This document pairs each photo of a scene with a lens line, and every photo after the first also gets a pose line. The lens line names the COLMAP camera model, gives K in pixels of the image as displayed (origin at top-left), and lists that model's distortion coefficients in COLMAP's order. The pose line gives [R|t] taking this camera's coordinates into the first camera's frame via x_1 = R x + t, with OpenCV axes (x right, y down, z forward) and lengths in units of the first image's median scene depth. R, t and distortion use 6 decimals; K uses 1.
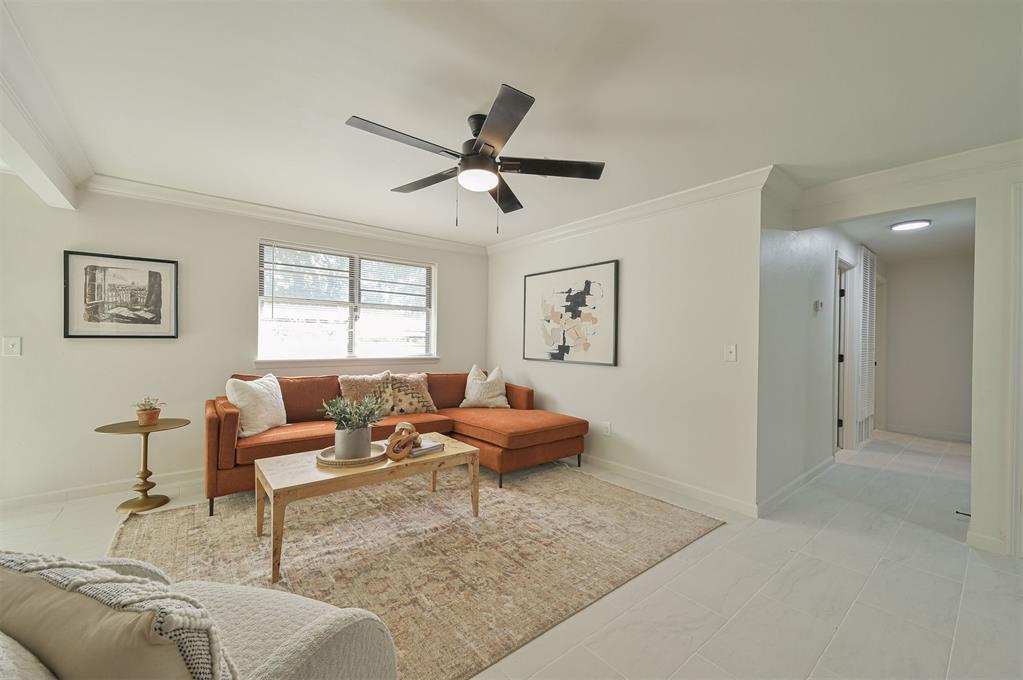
lens RADIAL K [[413.6, 0, 511.5], [0, 413.6, 340.0], [0, 0, 1]] dist [-0.001018, -0.000063]
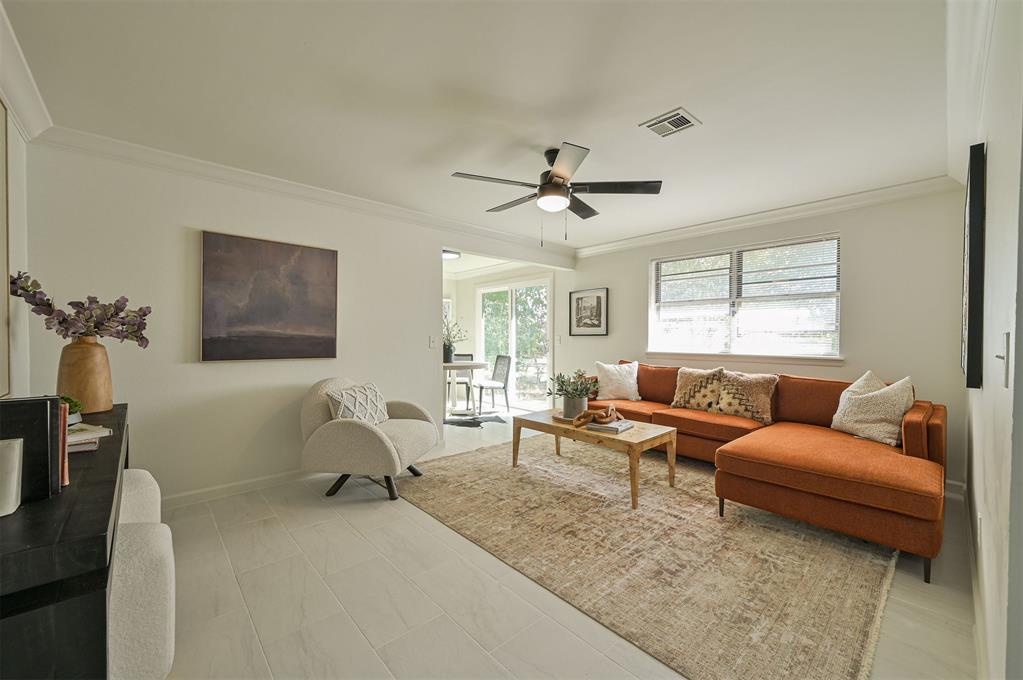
lens RADIAL K [[413.6, 0, 511.5], [0, 413.6, 340.0], [0, 0, 1]] dist [-0.001018, -0.000063]
pose [[0.034884, 0.002369, -0.999389, 0.827242], [0.003182, 0.999992, 0.002481, 0.008163], [0.999386, -0.003267, 0.034876, 0.600807]]
